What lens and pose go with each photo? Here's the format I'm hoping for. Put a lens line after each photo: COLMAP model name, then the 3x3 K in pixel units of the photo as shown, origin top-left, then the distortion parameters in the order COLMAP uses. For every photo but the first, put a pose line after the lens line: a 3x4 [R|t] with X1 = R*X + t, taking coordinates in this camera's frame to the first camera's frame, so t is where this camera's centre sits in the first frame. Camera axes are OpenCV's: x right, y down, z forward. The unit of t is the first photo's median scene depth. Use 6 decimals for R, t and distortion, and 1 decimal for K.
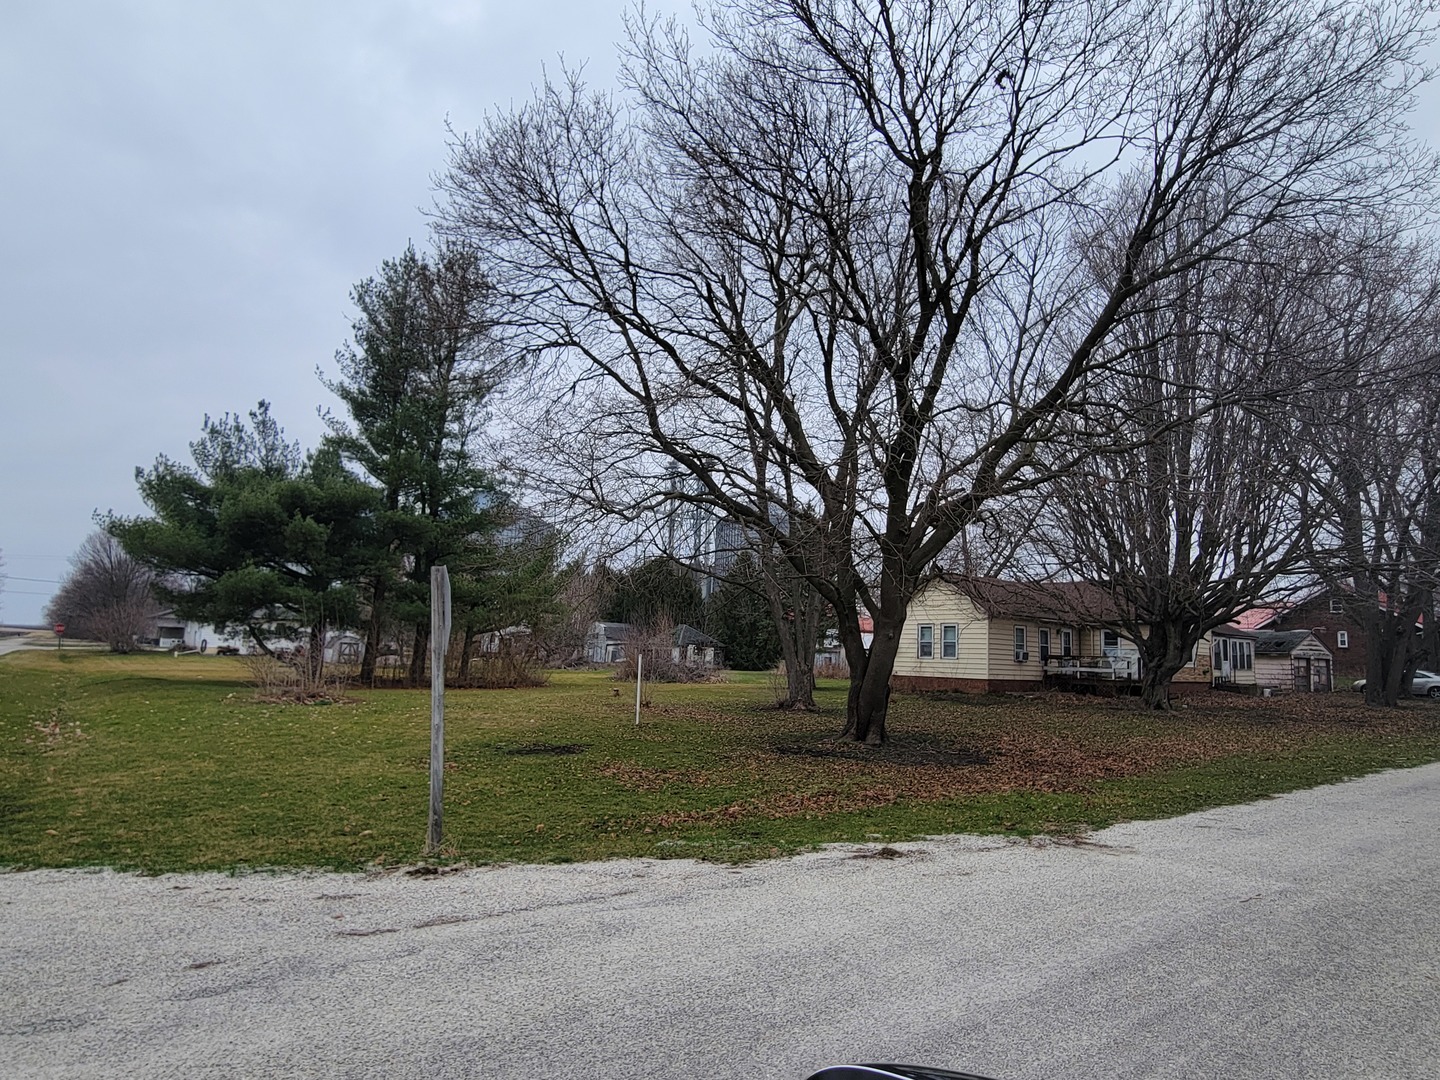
lens RADIAL K [[572.1, 0, 716.0], [0, 572.1, 679.9], [0, 0, 1]] dist [0.007792, 0.000246]
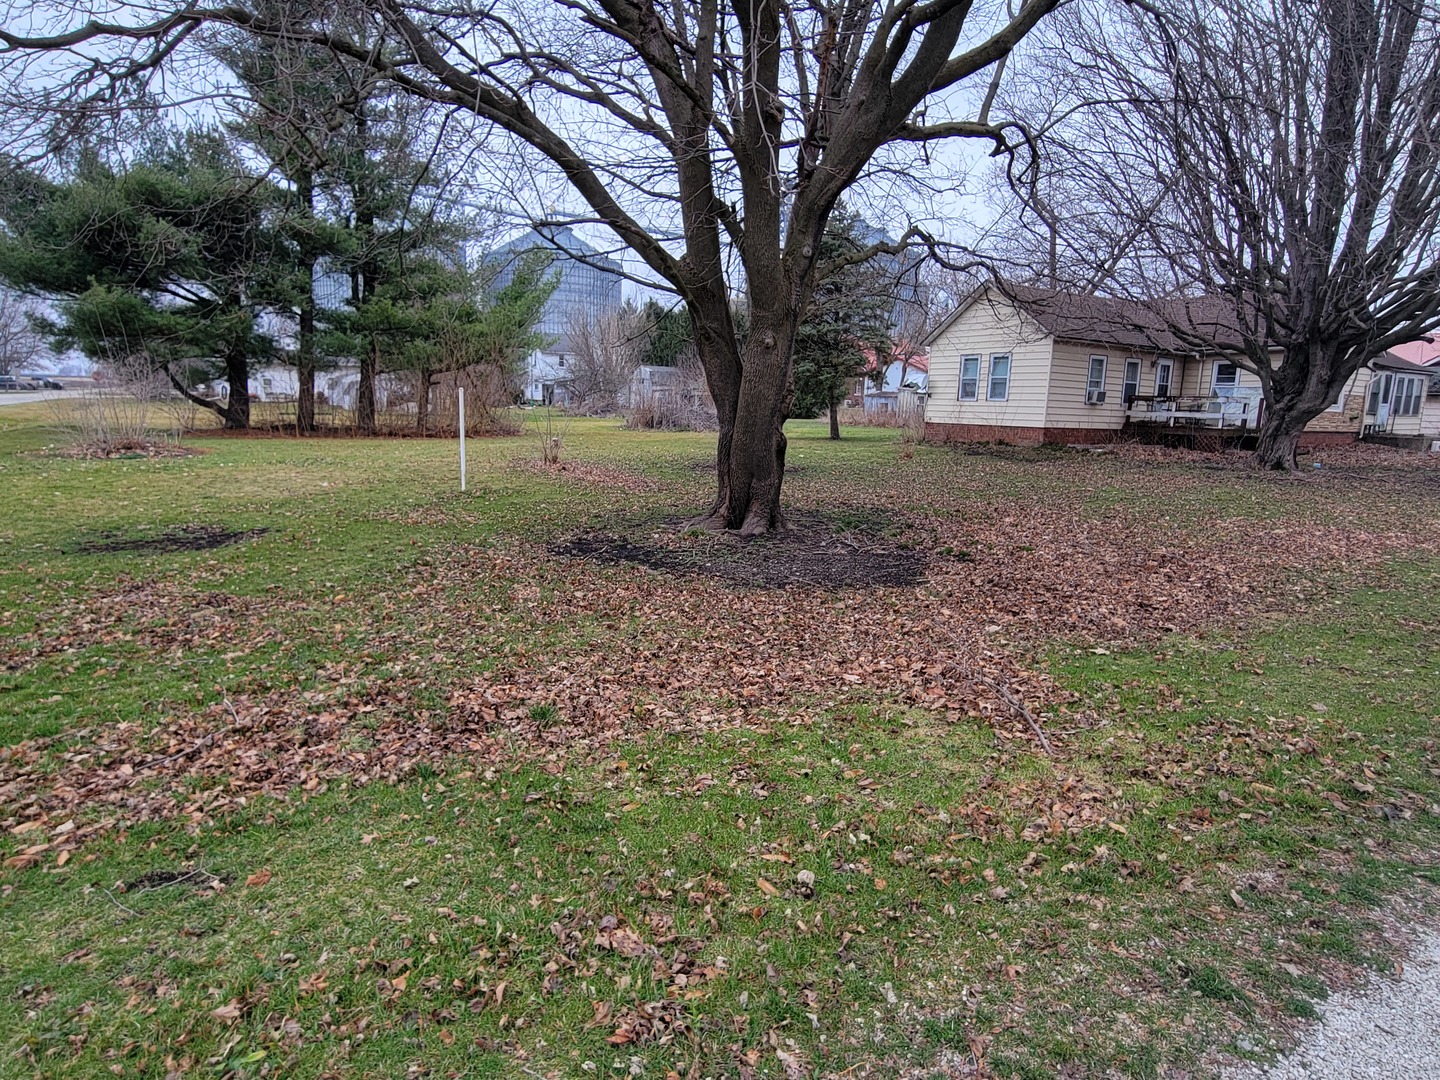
lens RADIAL K [[593.3, 0, 720.0], [0, 593.3, 540.0], [0, 0, 1]] dist [0.003399, 0.000896]
pose [[0.995495, 0.019206, -0.092850, 0.111226], [-0.001842, 0.983001, 0.183591, 0.001553], [0.094798, -0.182593, 0.978608, 0.143419]]
